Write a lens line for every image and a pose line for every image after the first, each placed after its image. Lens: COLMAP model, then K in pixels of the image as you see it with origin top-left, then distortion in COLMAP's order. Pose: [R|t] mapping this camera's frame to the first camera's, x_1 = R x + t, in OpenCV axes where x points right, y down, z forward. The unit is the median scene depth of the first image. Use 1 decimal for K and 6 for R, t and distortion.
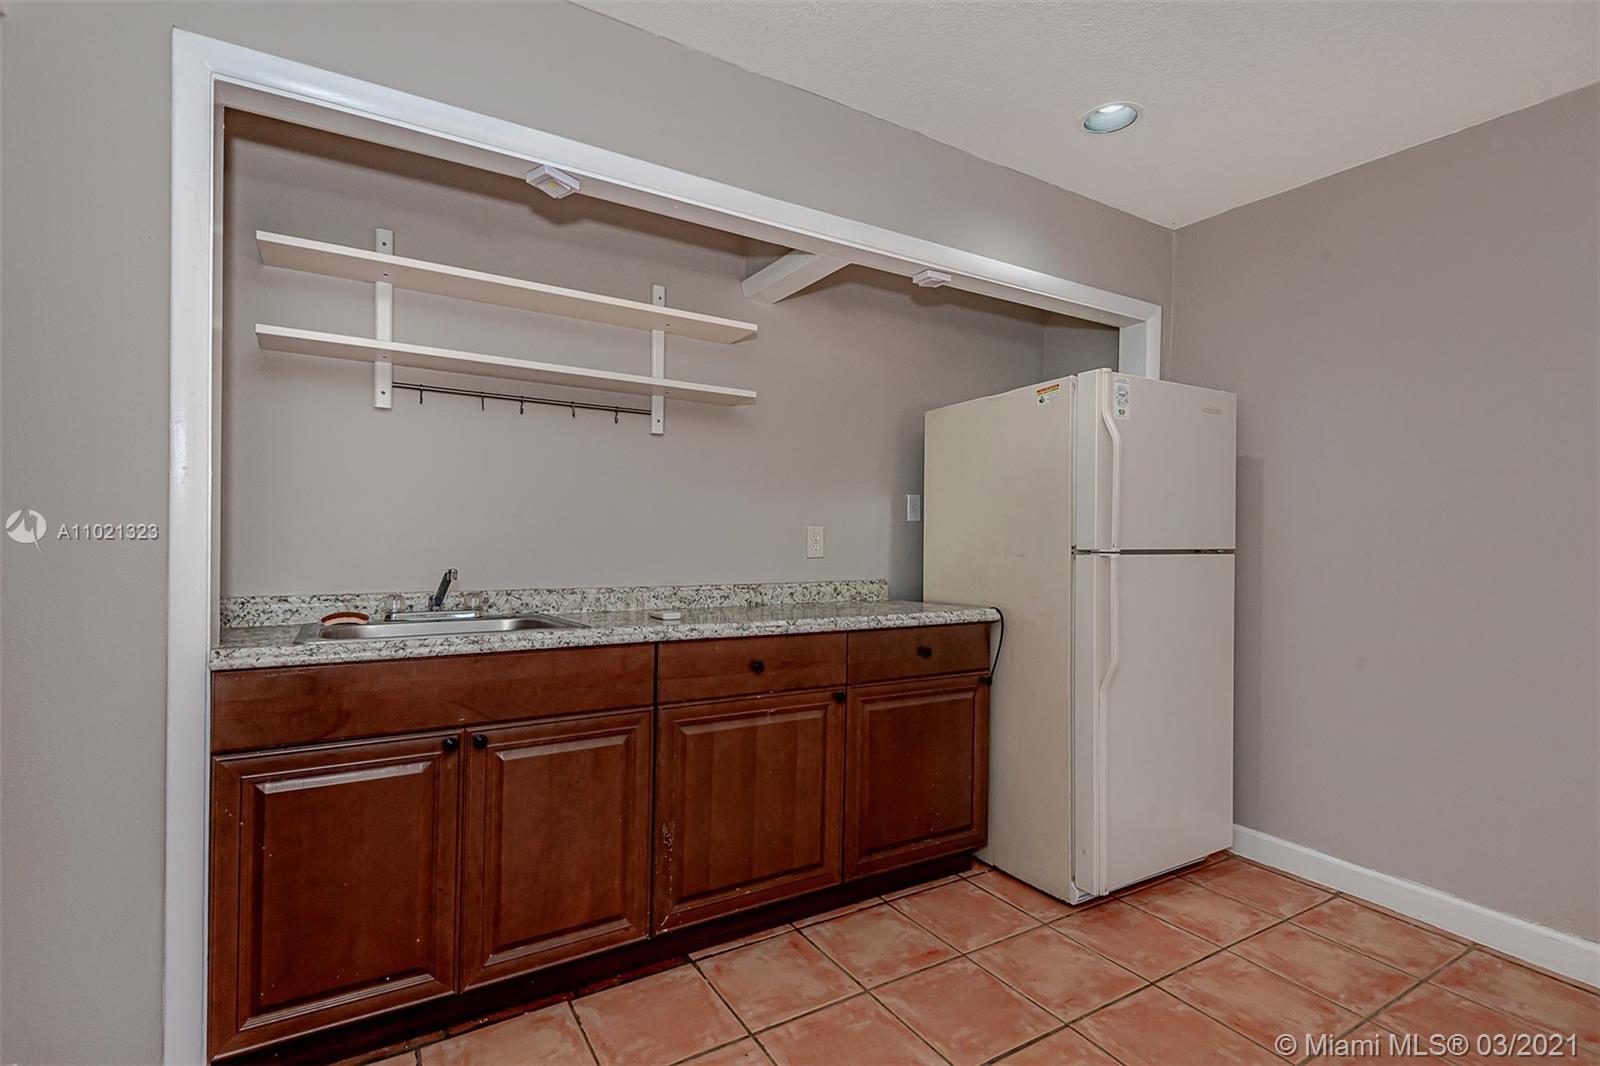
lens RADIAL K [[729.1, 0, 748.5], [0, 729.1, 528.8], [0, 0, 1]] dist [0.008527, -0.002940]
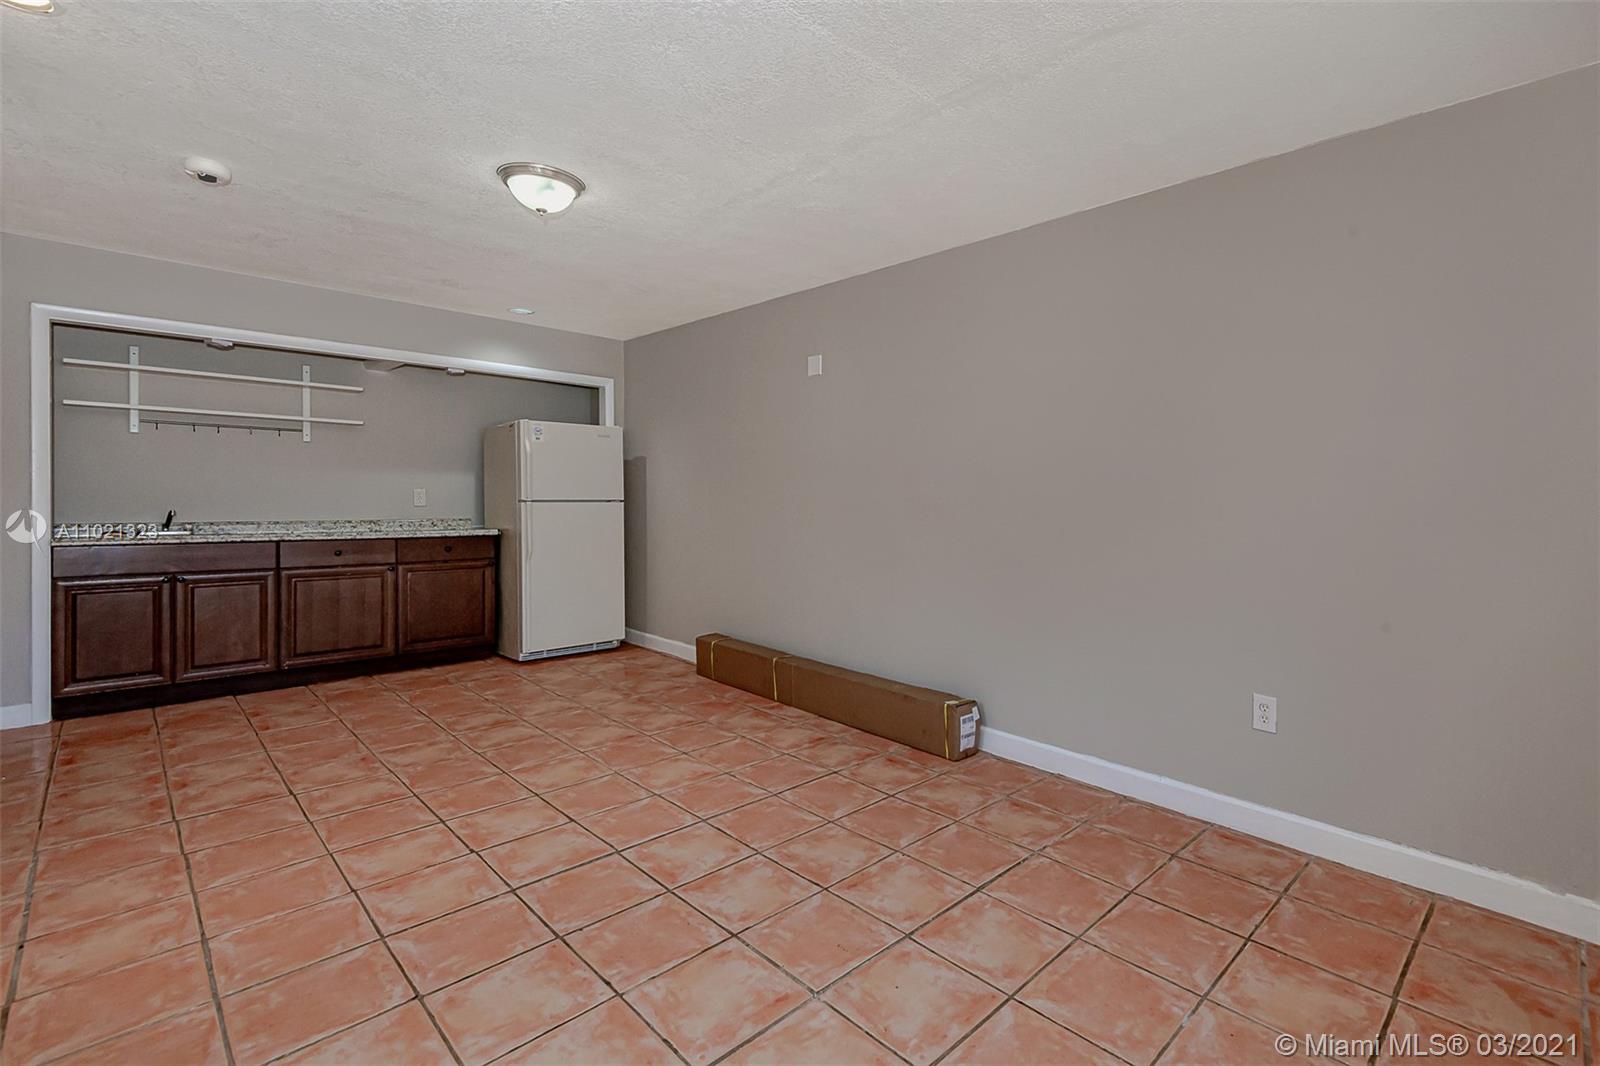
lens RADIAL K [[729.1, 0, 794.9], [0, 729.1, 504.3], [0, 0, 1]] dist [0.008527, -0.002940]
pose [[0.972061, -0.008747, 0.234563, 0.761753], [0.004091, 0.999785, 0.020331, 0.001454], [-0.234691, -0.018804, 0.971888, -1.340140]]
